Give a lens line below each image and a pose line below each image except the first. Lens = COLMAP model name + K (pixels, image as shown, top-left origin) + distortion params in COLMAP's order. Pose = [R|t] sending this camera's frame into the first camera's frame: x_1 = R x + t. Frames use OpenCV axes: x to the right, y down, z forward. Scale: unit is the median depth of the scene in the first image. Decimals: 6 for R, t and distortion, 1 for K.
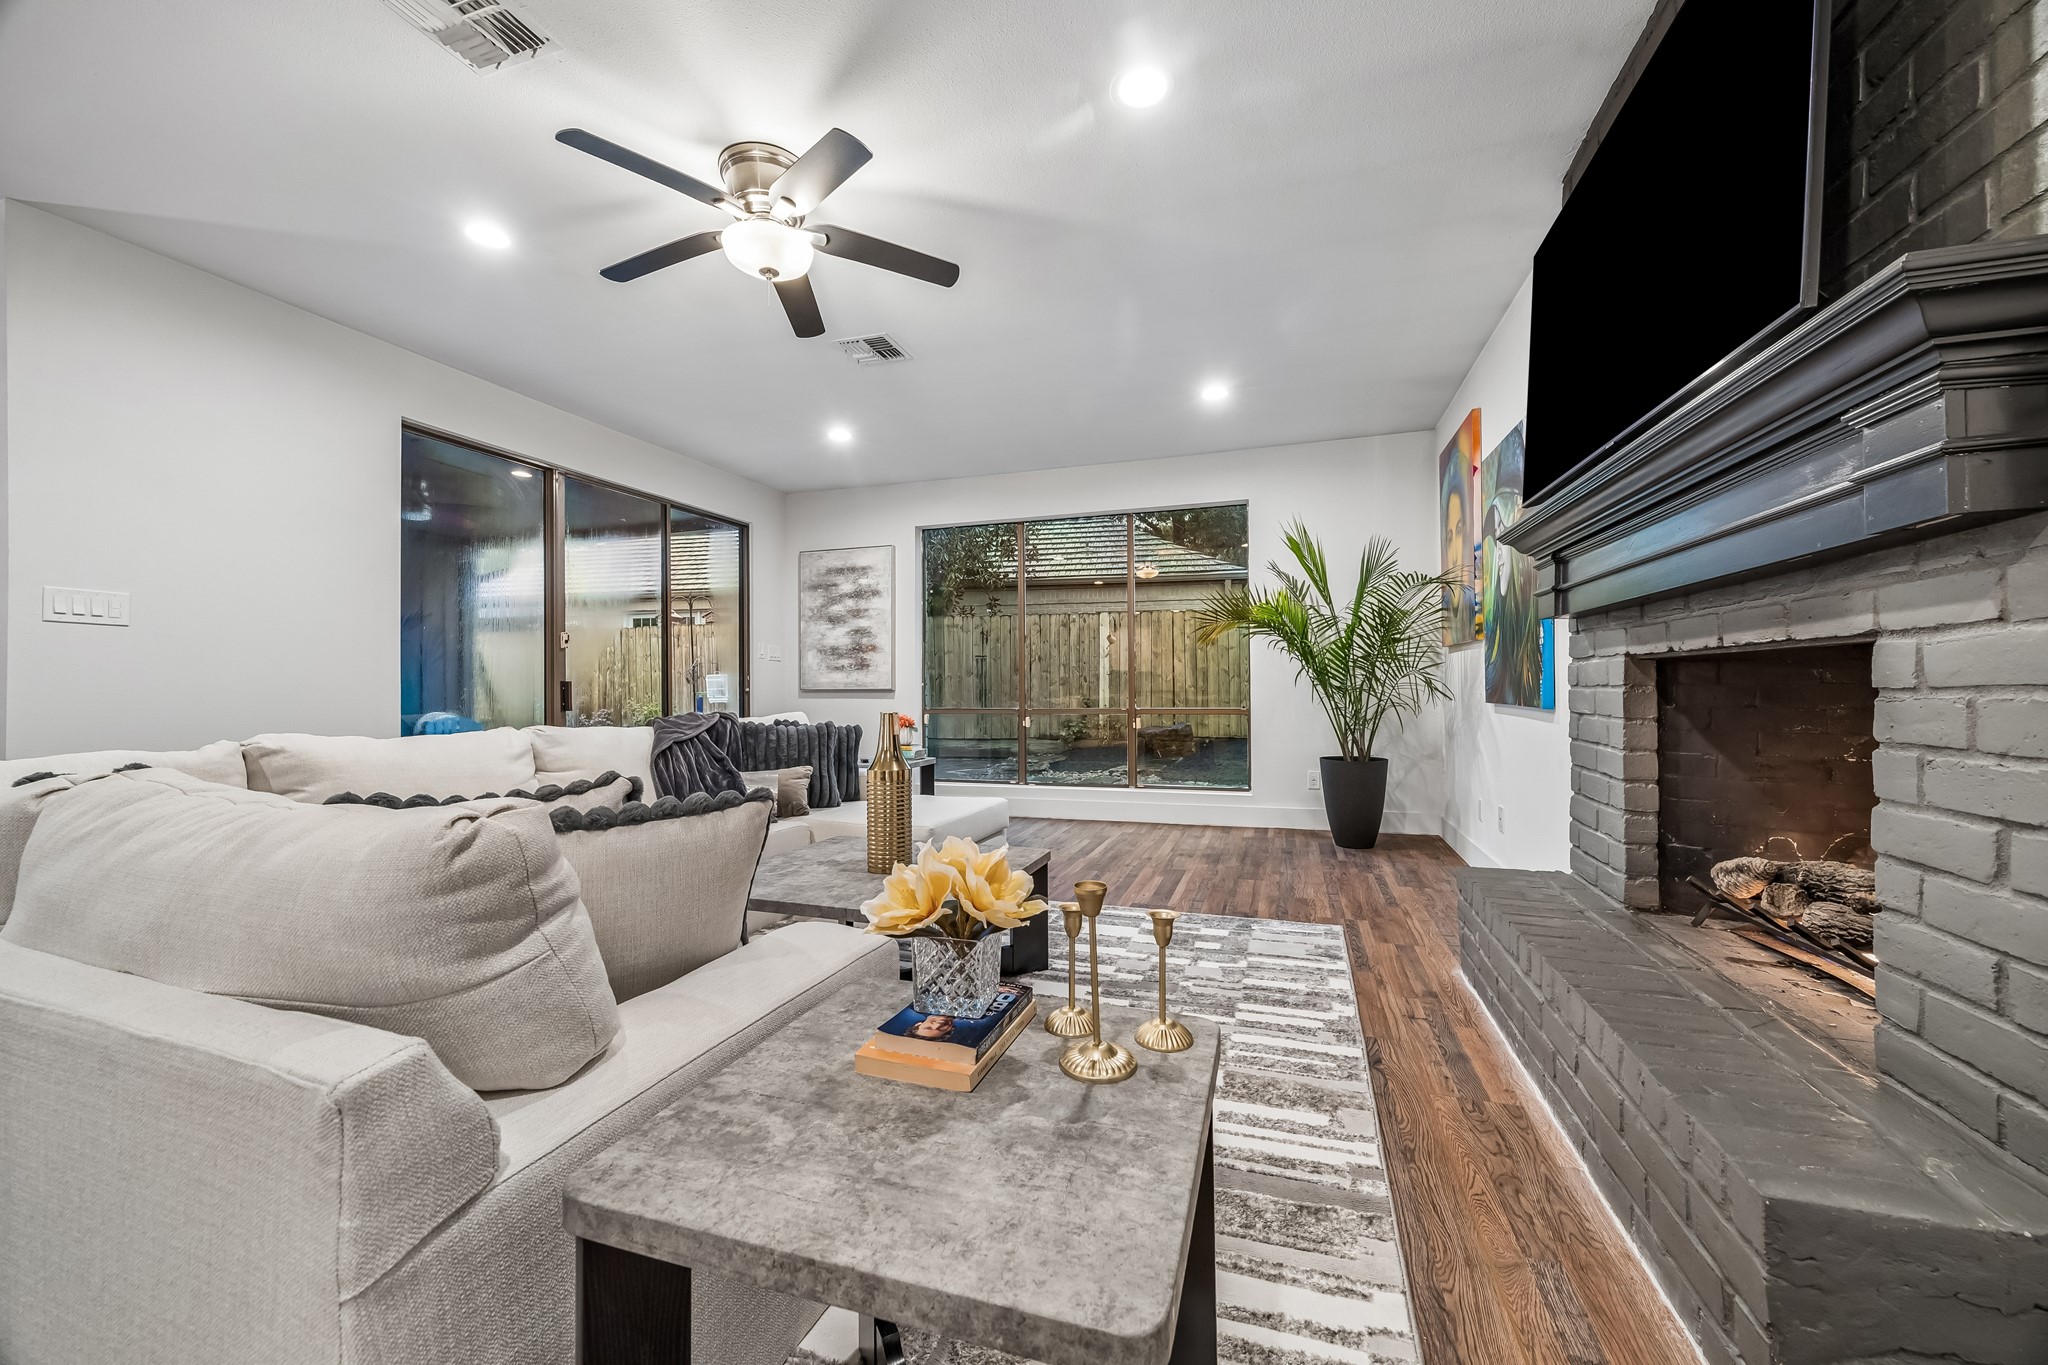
lens RADIAL K [[780.4, 0, 1025.5], [0, 780.4, 678.7], [0, 0, 1]] dist [0.000006, 0.000126]
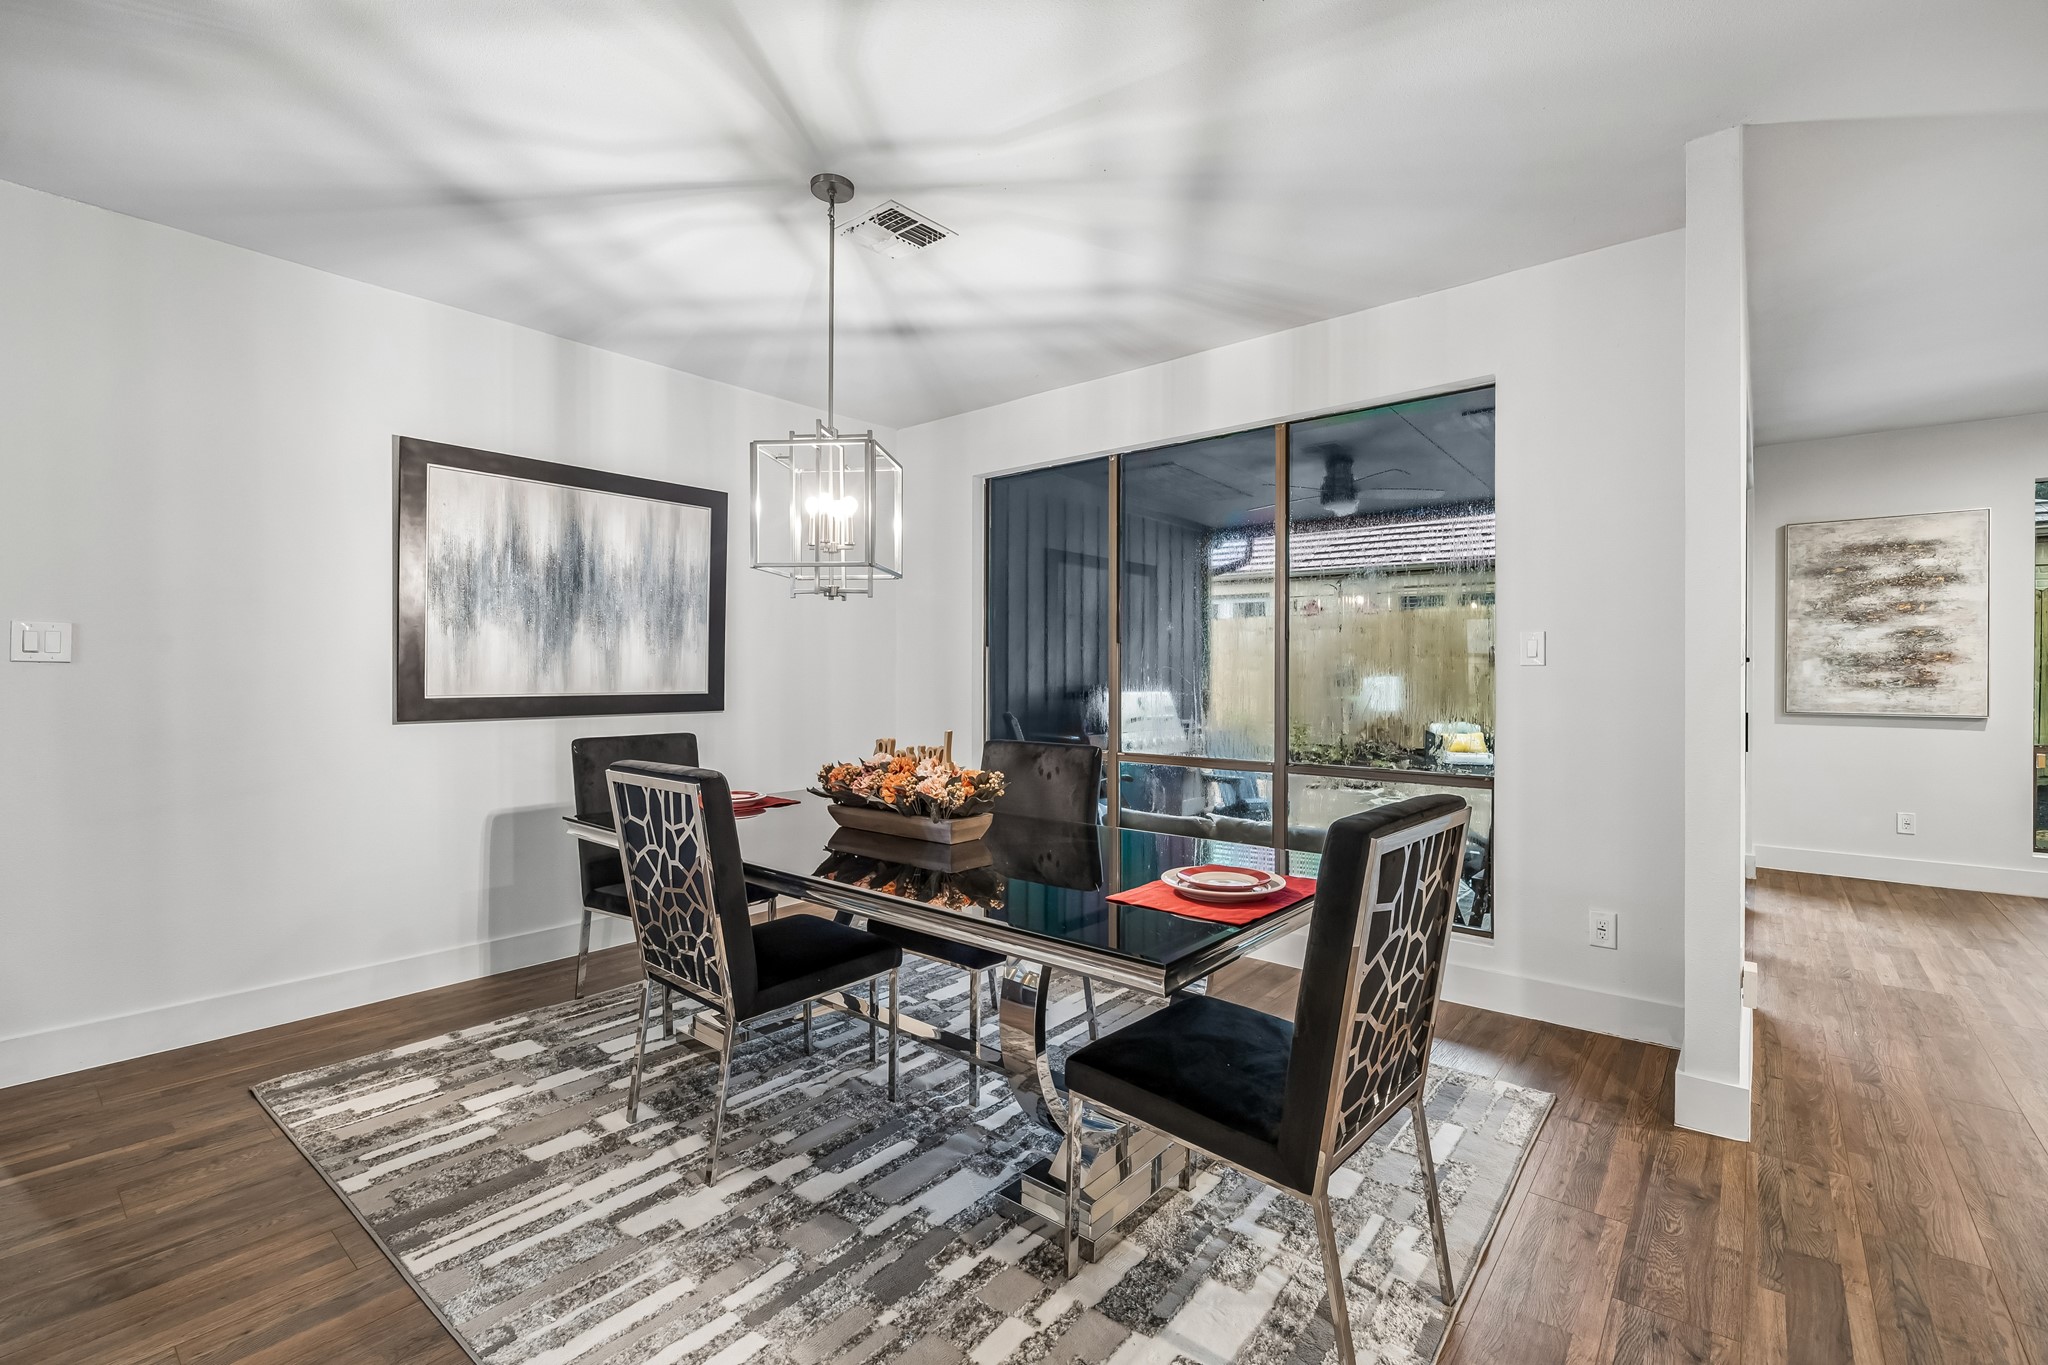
lens RADIAL K [[893.3, 0, 1024.0], [0, 893.3, 682.5], [0, 0, 1]] dist [-0.009380, 0.000329]
pose [[0.928735, 0.011474, -0.370566, -0.669697], [-0.005276, 0.999829, 0.017736, -0.026157], [0.370706, -0.014517, 0.928637, -0.042688]]
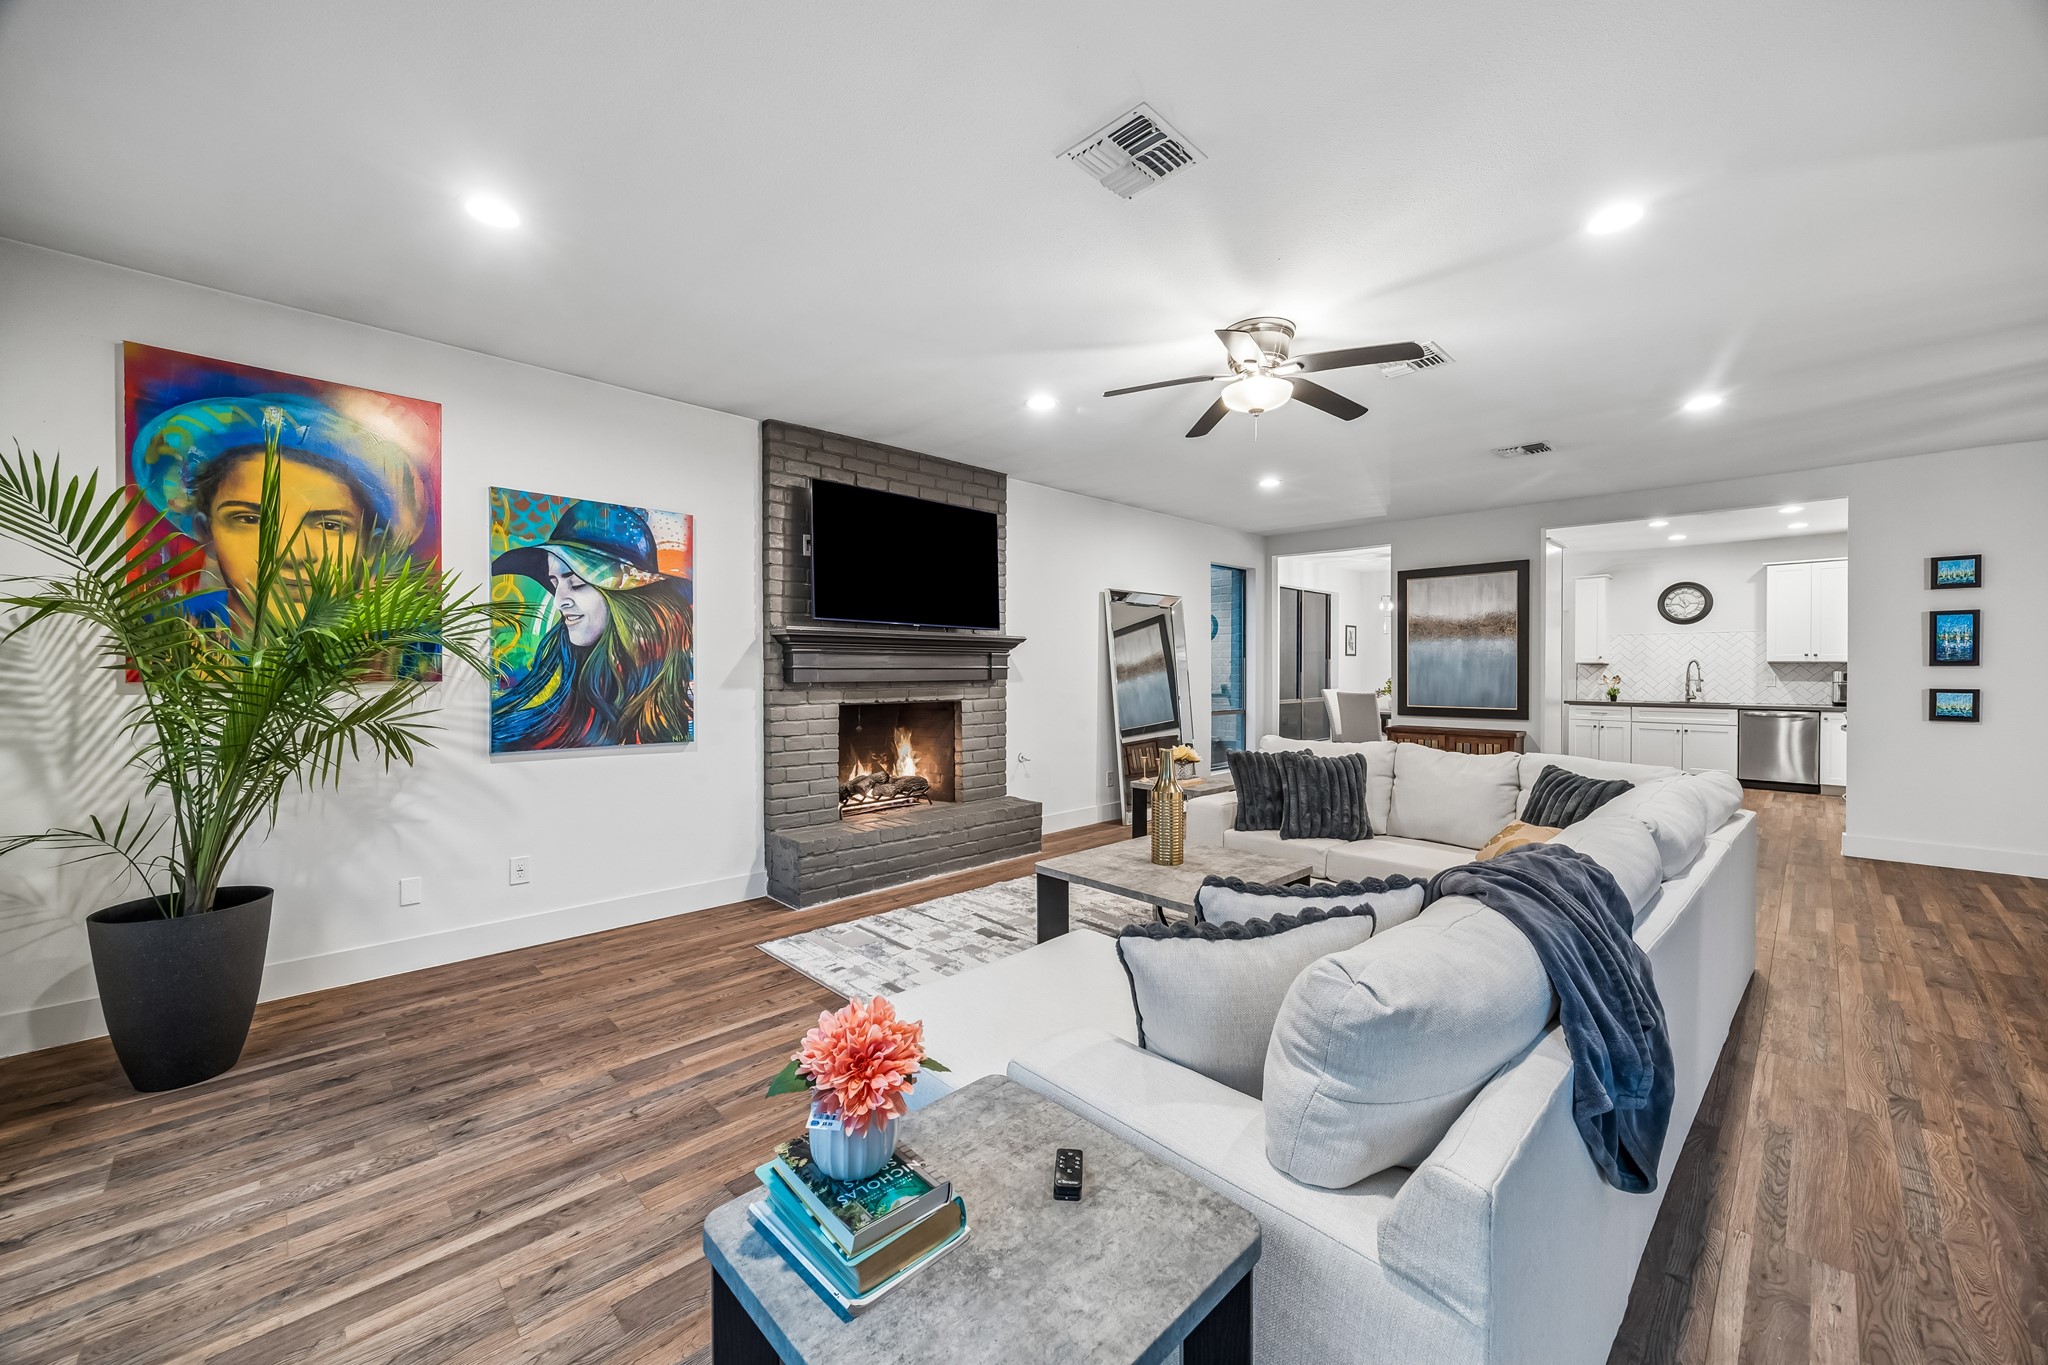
lens RADIAL K [[780.4, 0, 1025.5], [0, 780.4, 678.7], [0, 0, 1]] dist [0.000006, 0.000126]
pose [[-0.889290, 0.001328, 0.457343, -0.227290], [0.000194, 0.999997, -0.002526, -0.031828], [-0.457345, -0.002158, -0.889287, 0.915679]]
